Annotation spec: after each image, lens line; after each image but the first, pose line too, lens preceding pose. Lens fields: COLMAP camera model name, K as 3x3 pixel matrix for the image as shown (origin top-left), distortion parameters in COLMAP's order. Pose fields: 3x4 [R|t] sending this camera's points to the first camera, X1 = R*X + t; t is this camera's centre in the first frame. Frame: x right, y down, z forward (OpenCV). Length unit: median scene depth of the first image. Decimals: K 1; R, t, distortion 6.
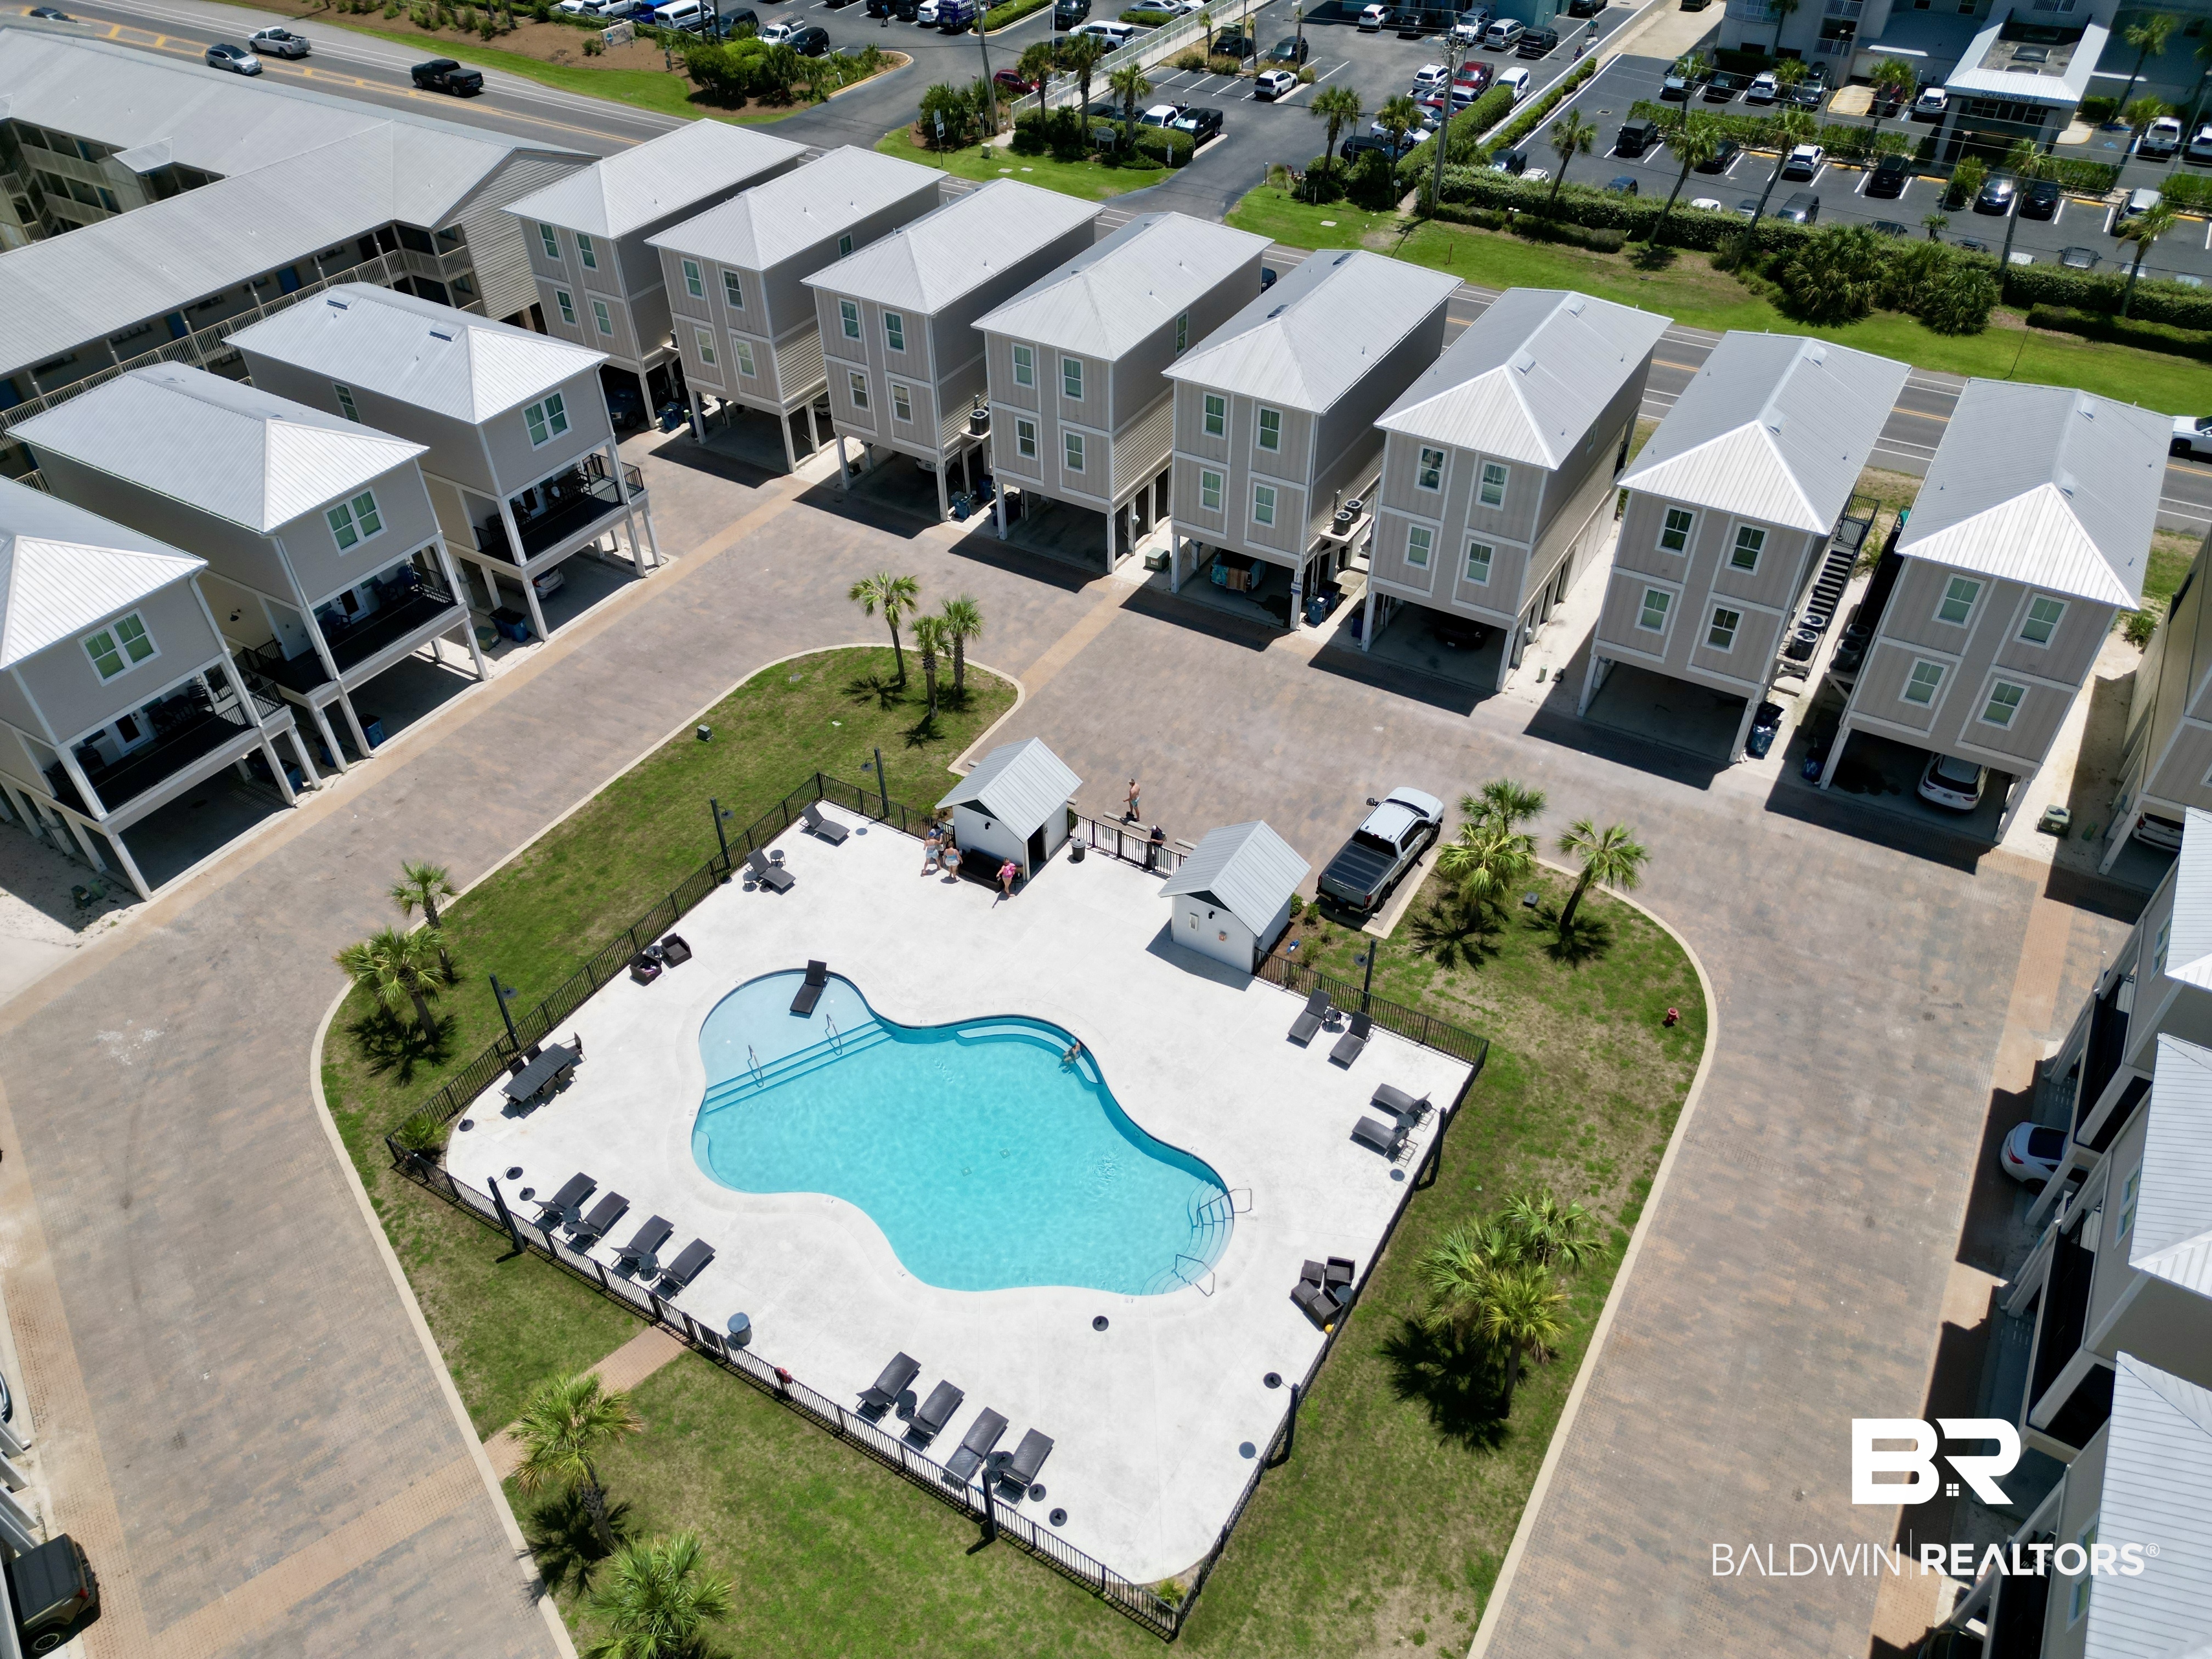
lens RADIAL K [[1544.5, 0, 1110.8], [0, 1544.5, 824.0], [0, 0, 1]] dist [0.067087, -0.047489]
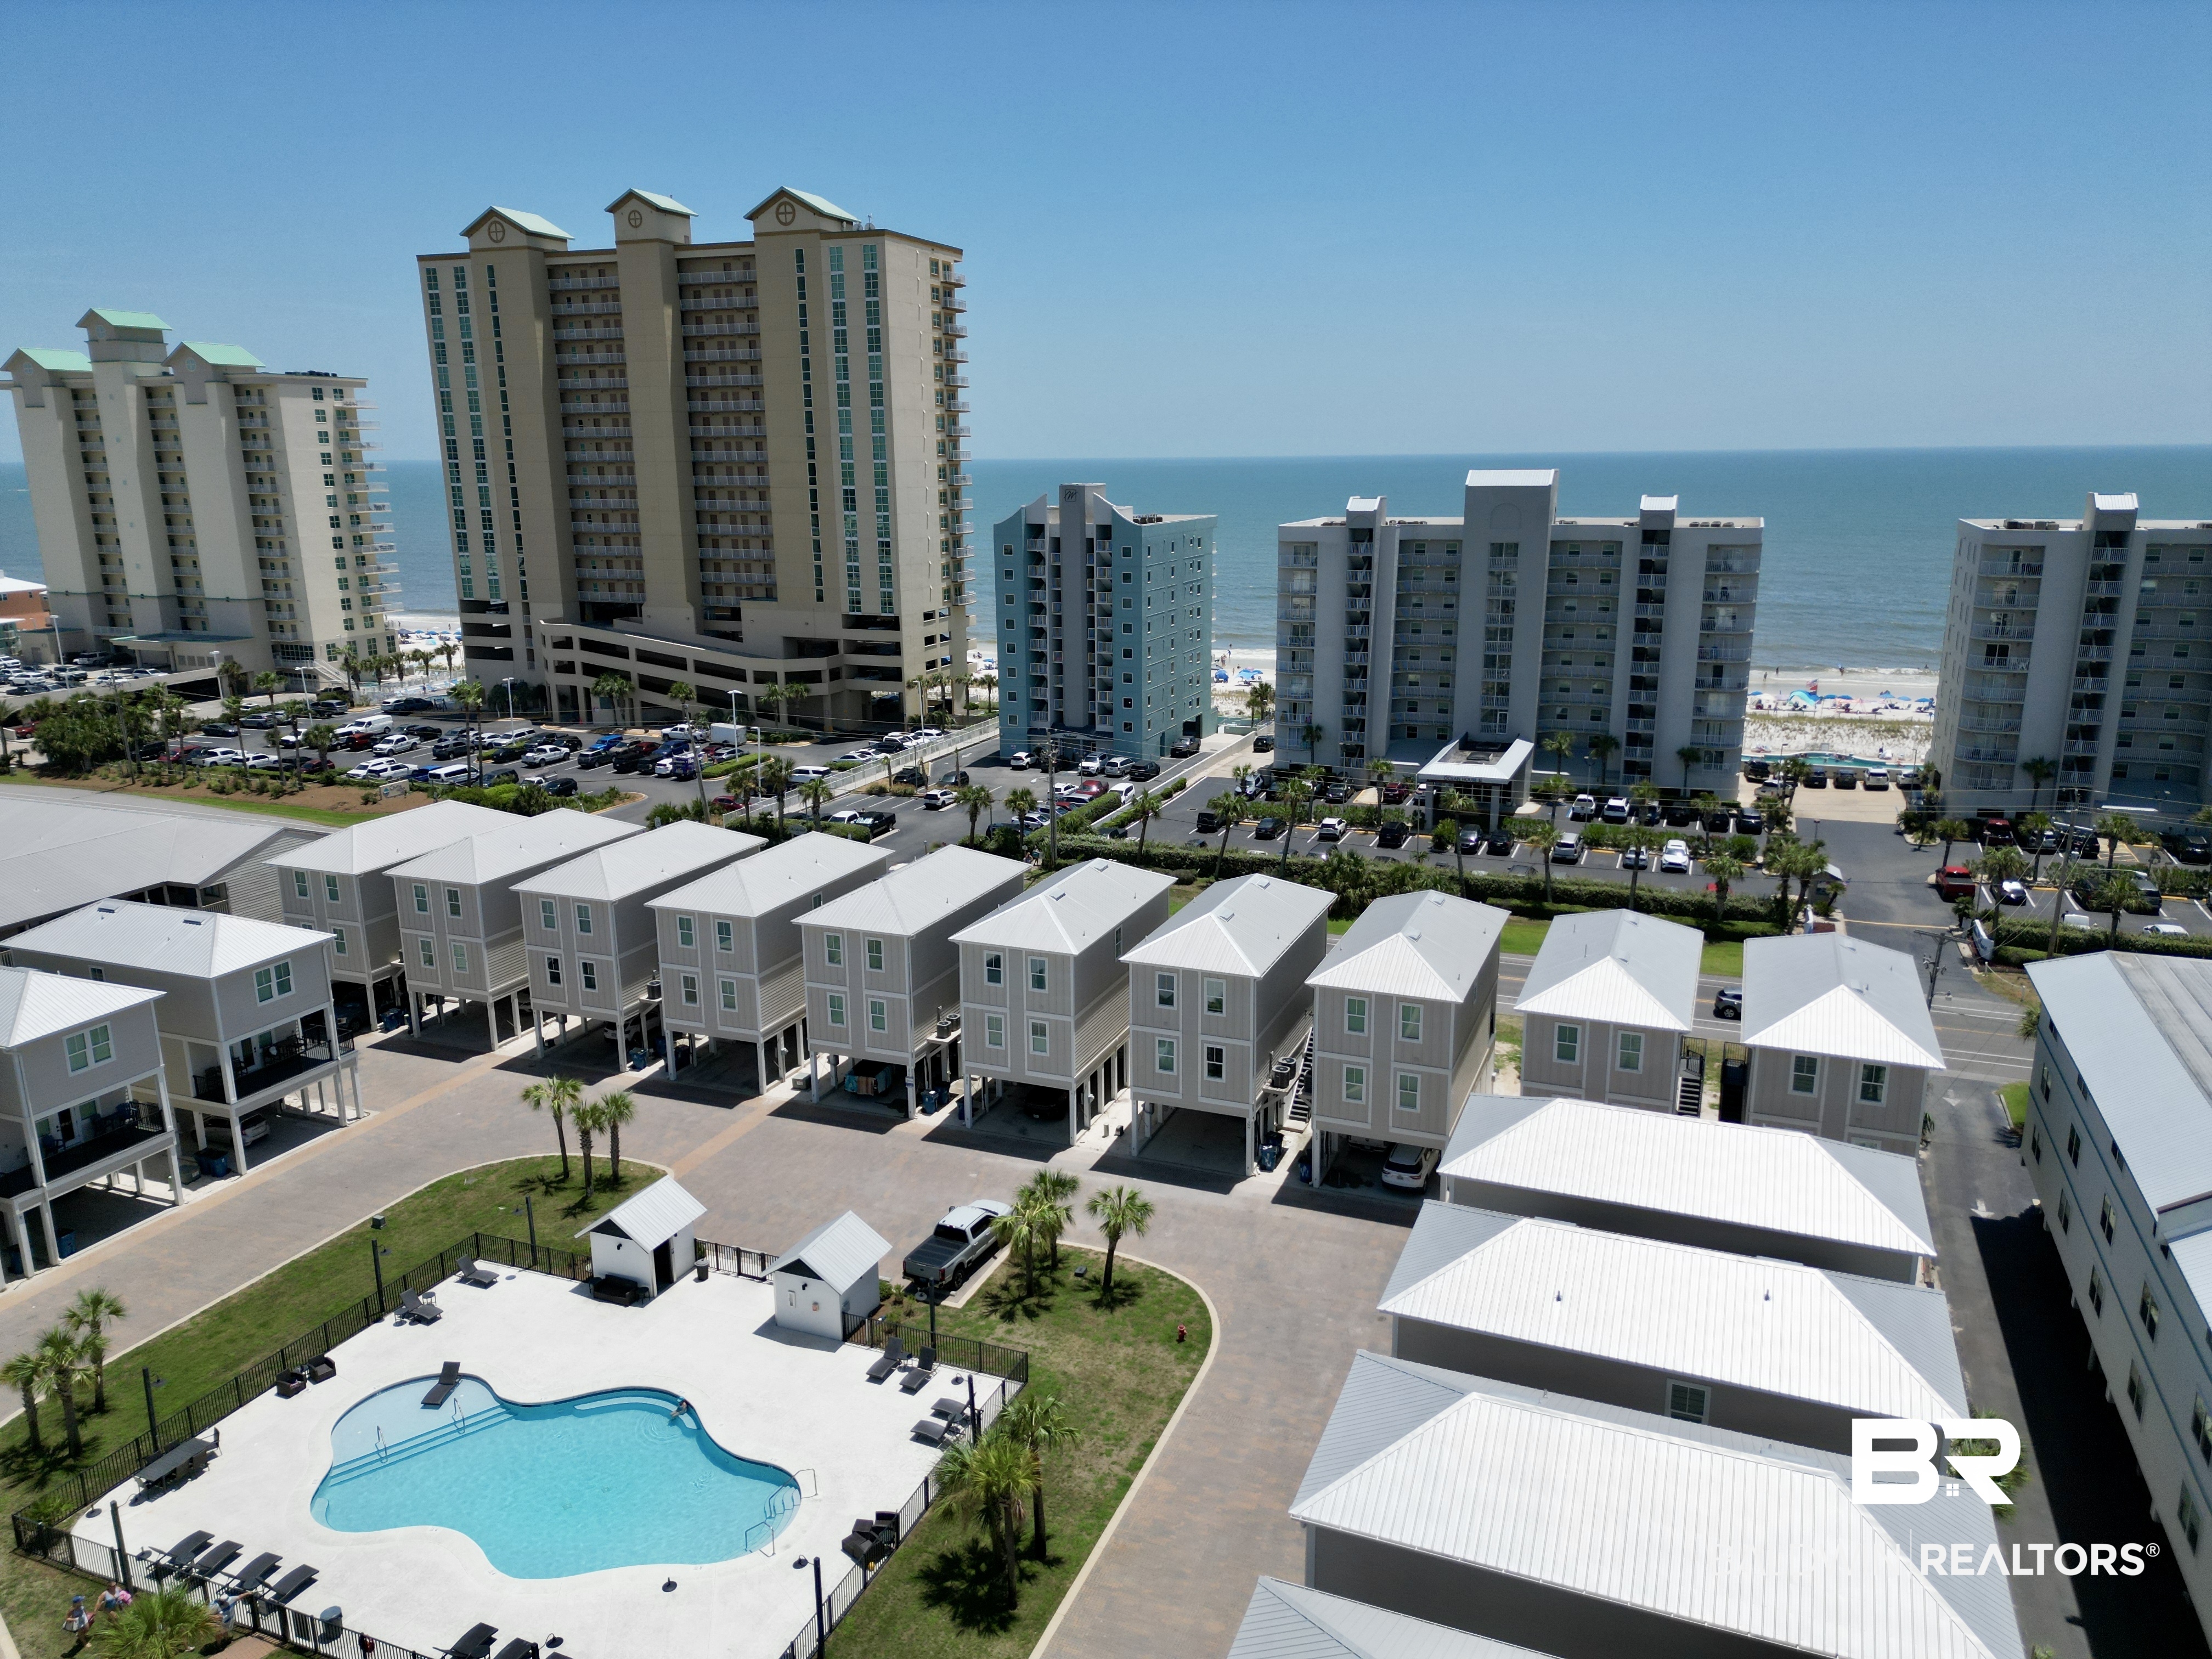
lens RADIAL K [[1544.5, 0, 1105.6], [0, 1544.5, 836.1], [0, 0, 1]] dist [0.067087, -0.047489]
pose [[0.989040, -0.036515, 0.143061, 0.108697], [0.098107, 0.886631, -0.451953, 0.253924], [-0.110340, 0.461035, 0.880495, -0.200126]]
